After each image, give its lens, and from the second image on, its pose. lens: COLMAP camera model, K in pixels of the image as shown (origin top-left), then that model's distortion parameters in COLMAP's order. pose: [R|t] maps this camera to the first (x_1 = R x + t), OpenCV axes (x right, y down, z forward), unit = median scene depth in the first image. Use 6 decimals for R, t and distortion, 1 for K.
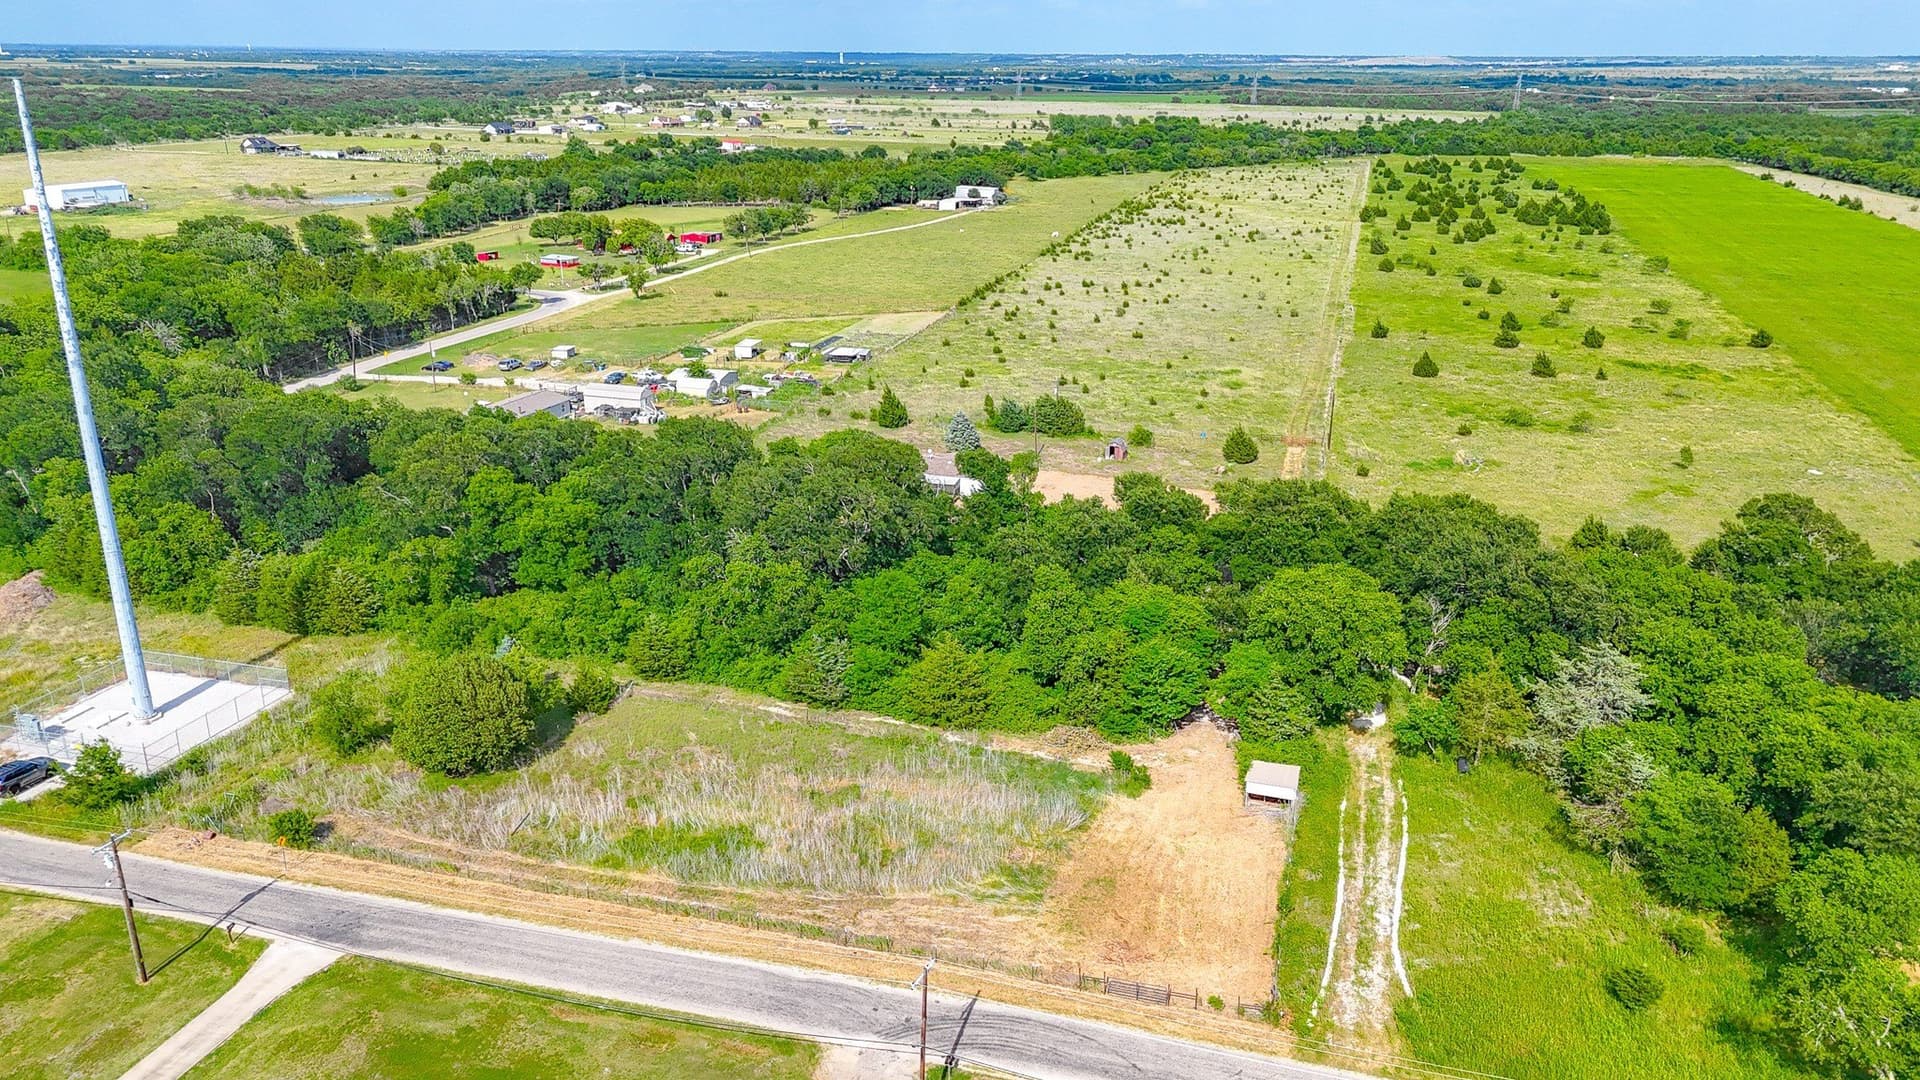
lens RADIAL K [[1411.2, 0, 960.0], [0, 1411.2, 540.0], [0, 0, 1]] dist [0.069519, -0.066145]
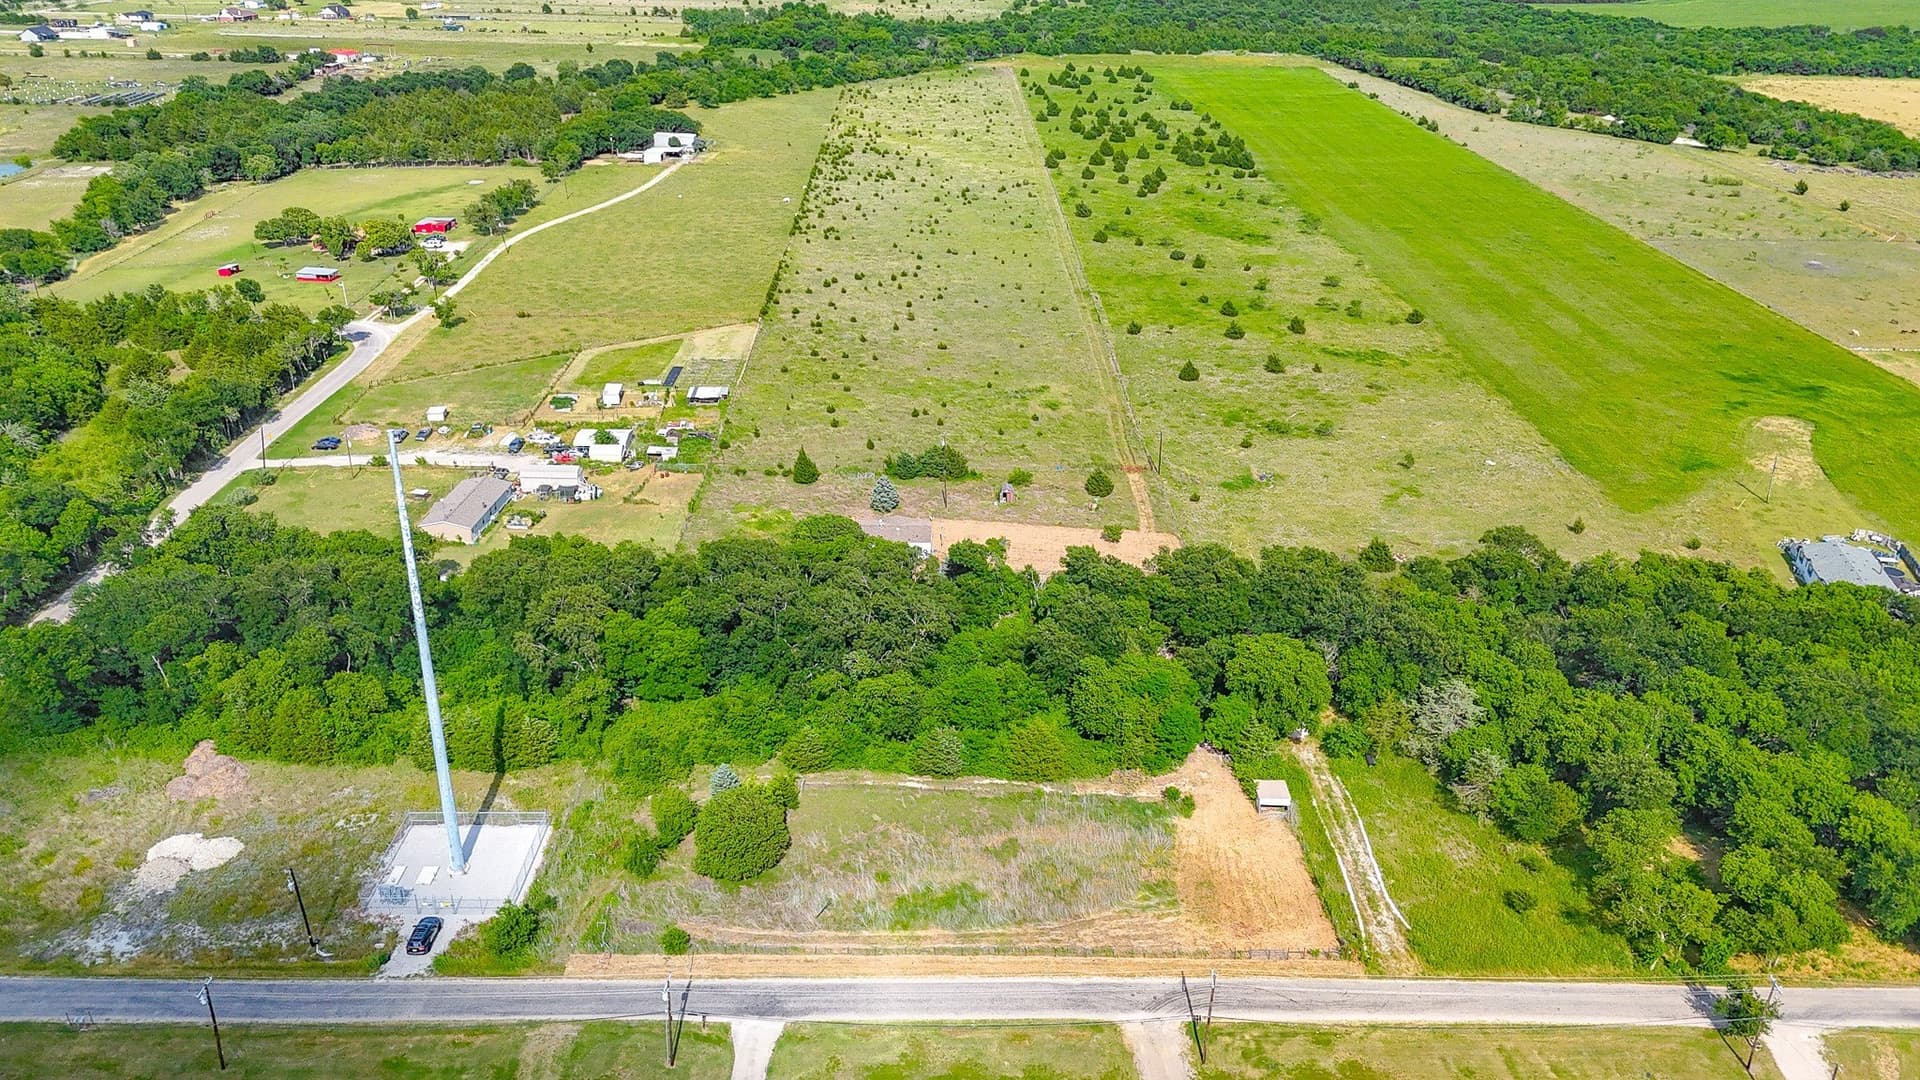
lens RADIAL K [[1465.5, 0, 960.0], [0, 1465.5, 540.0], [0, 0, 1]] dist [0.069587, -0.066076]
pose [[0.959009, -0.111697, 0.260433, -0.216741], [0.085274, 0.990192, 0.110670, -0.136500], [-0.270240, -0.083926, 0.959128, -0.187747]]
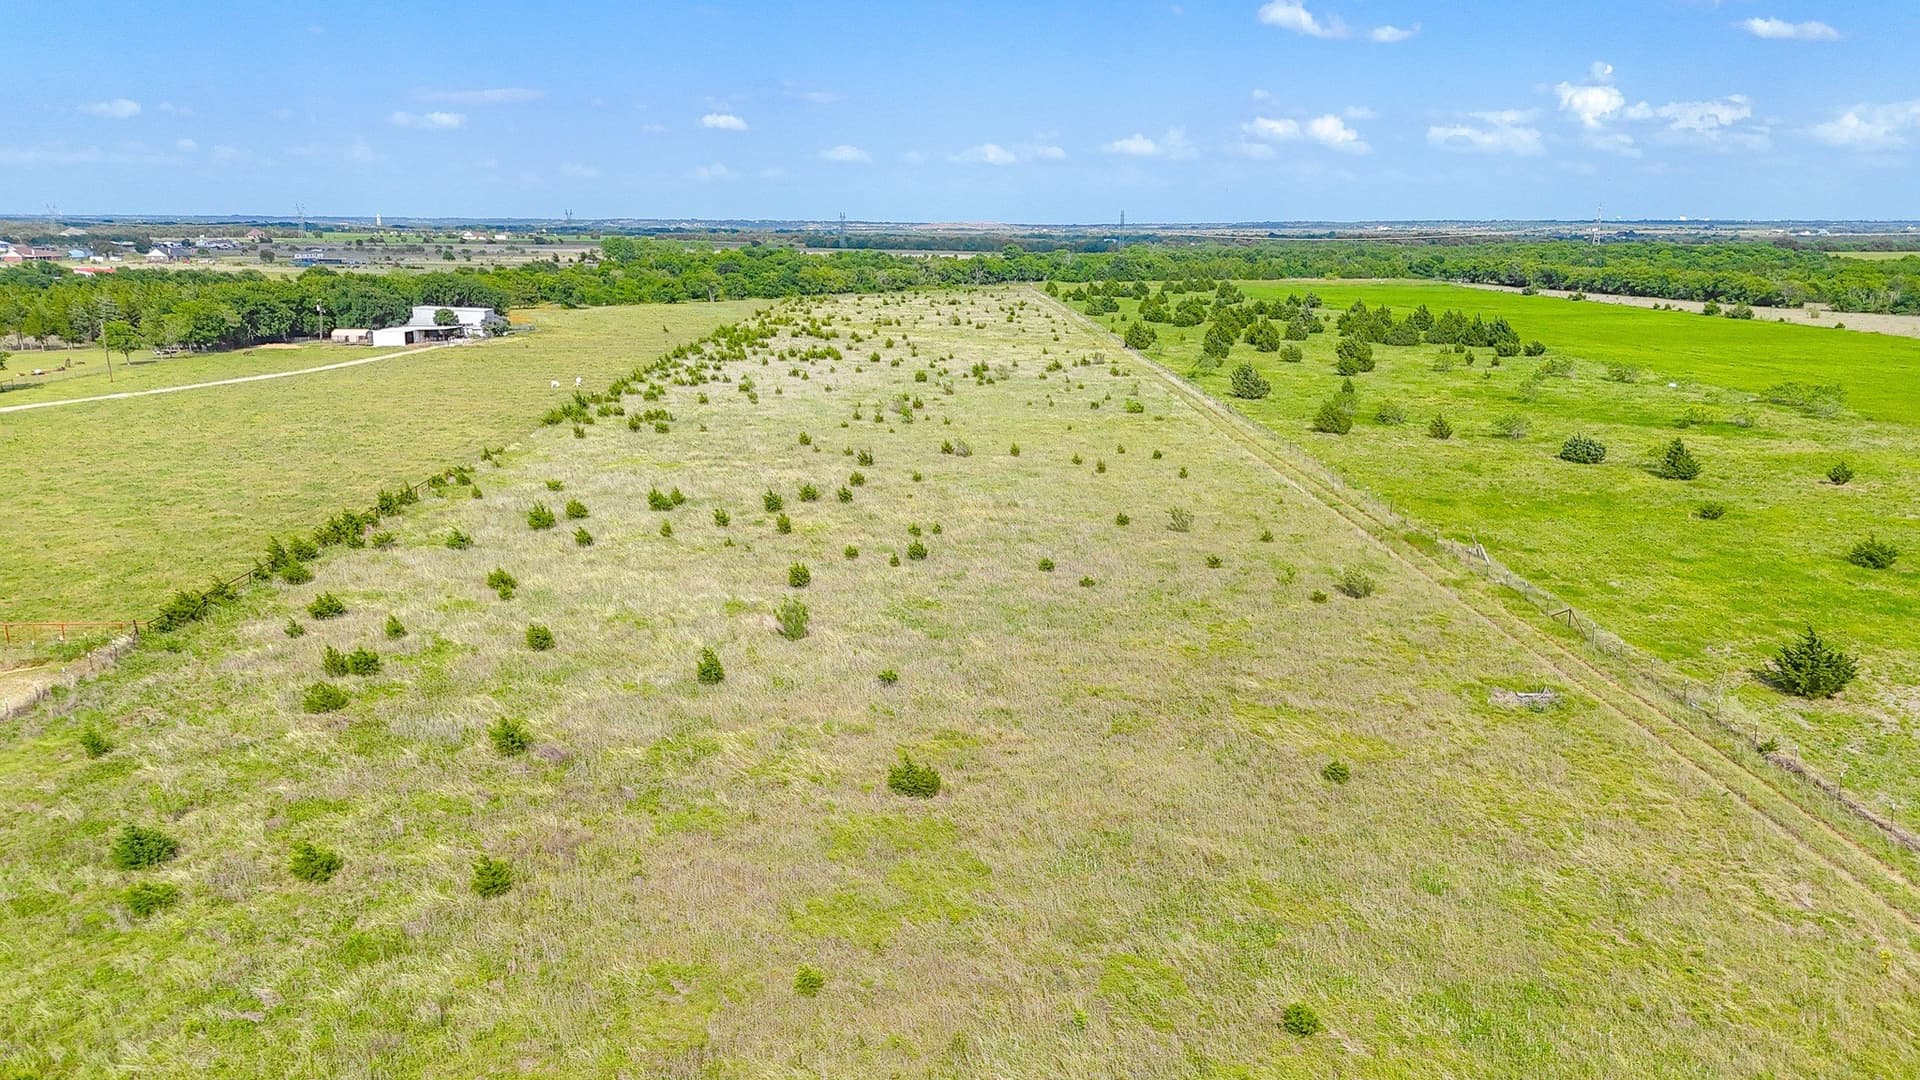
lens RADIAL K [[1419.4, 0, 963.6], [0, 1419.4, 565.4], [0, 0, 1]] dist [0.102475, -0.138024]
pose [[0.957386, -0.068353, 0.280606, 0.085282], [0.094609, 0.992205, -0.081101, -0.181069], [-0.272876, 0.104193, 0.956390, 0.901580]]
